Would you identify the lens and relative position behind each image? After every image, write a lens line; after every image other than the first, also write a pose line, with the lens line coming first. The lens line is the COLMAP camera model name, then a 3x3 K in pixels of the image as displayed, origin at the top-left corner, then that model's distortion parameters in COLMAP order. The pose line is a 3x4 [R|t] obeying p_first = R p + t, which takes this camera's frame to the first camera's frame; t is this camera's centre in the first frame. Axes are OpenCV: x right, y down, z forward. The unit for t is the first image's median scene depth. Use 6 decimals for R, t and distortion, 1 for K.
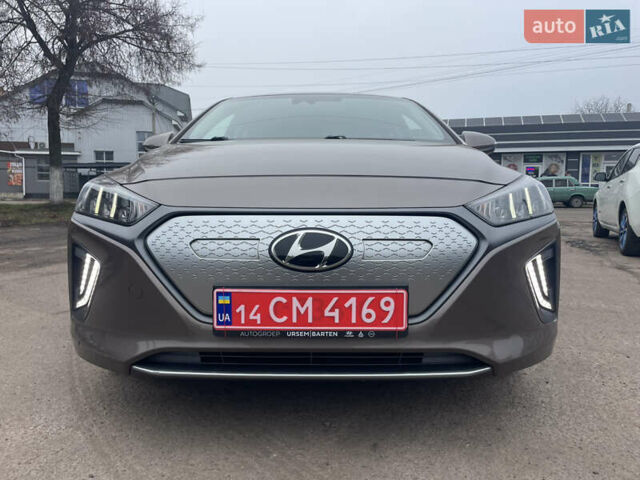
lens RADIAL K [[489.8, 0, 320.0], [0, 489.8, 240.0], [0, 0, 1]] dist [0.100956, -0.124200]
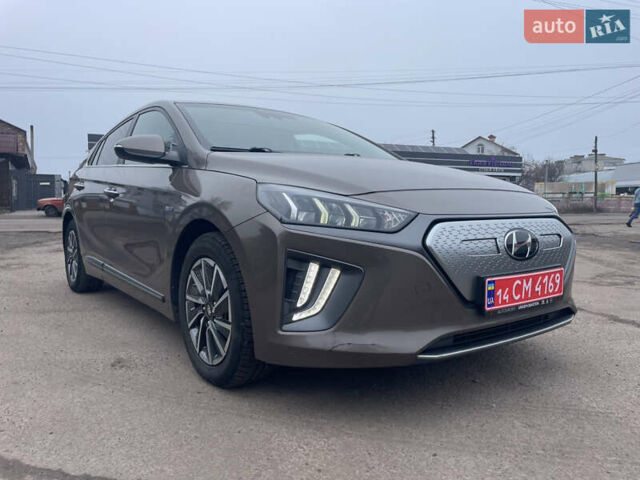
lens RADIAL K [[489.8, 0, 320.0], [0, 489.8, 240.0], [0, 0, 1]] dist [0.100956, -0.124200]
pose [[0.790918, -0.046954, 0.610118, -1.312267], [0.059124, 0.998251, 0.000180, -0.025349], [-0.609059, 0.035930, 0.792311, 0.249639]]
